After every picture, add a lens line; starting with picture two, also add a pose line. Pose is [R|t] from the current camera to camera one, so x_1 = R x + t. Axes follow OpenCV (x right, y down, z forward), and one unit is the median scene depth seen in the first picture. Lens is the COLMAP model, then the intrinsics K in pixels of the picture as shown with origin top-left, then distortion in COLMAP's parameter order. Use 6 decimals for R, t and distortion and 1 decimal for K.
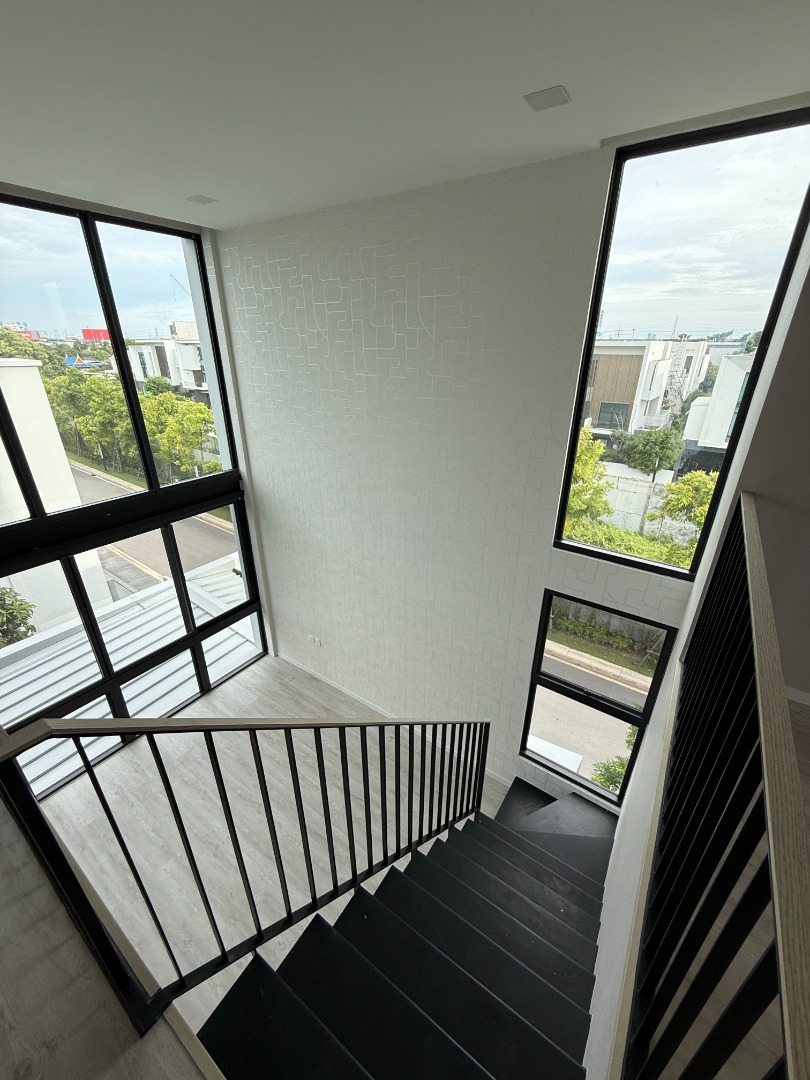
lens RADIAL K [[430.9, 0, 405.0], [0, 430.9, 540.0], [0, 0, 1]] dist [-0.001535, 0.000107]
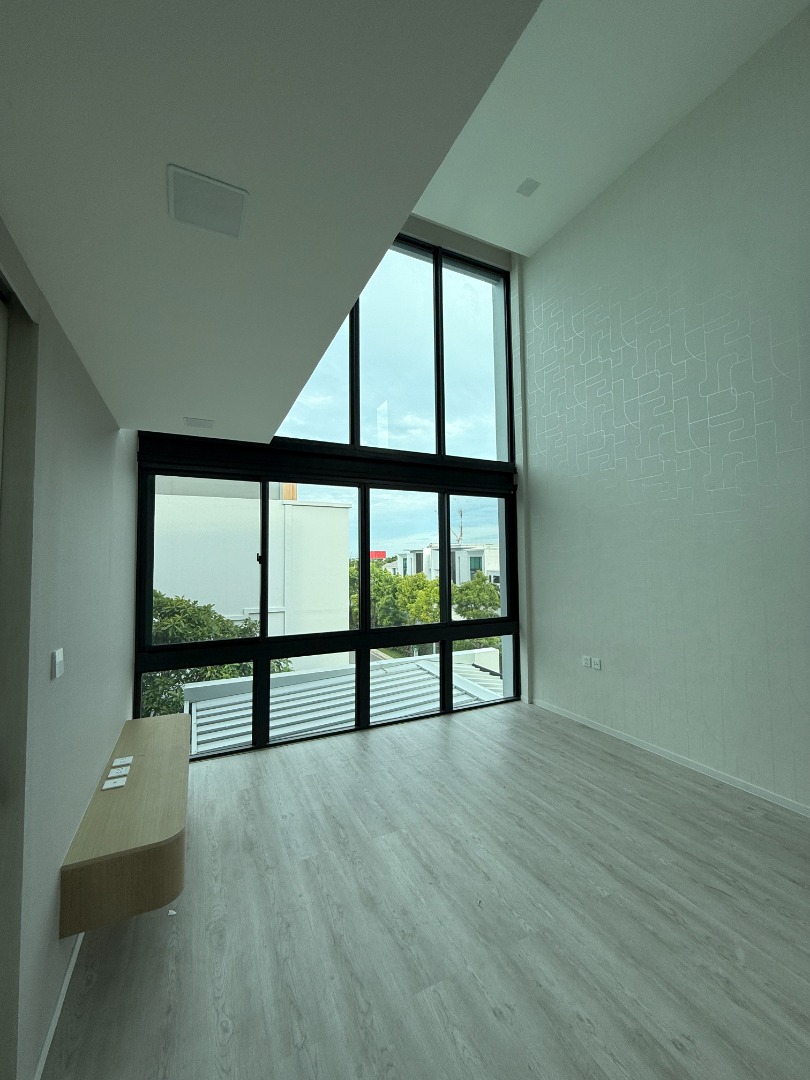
lens RADIAL K [[430.9, 0, 405.0], [0, 430.9, 540.0], [0, 0, 1]] dist [-0.001535, 0.000107]
pose [[0.874467, -0.037341, -0.483645, -0.122986], [-0.188439, 0.892580, -0.409625, 0.406826], [0.446988, 0.449341, 0.773495, 0.184961]]
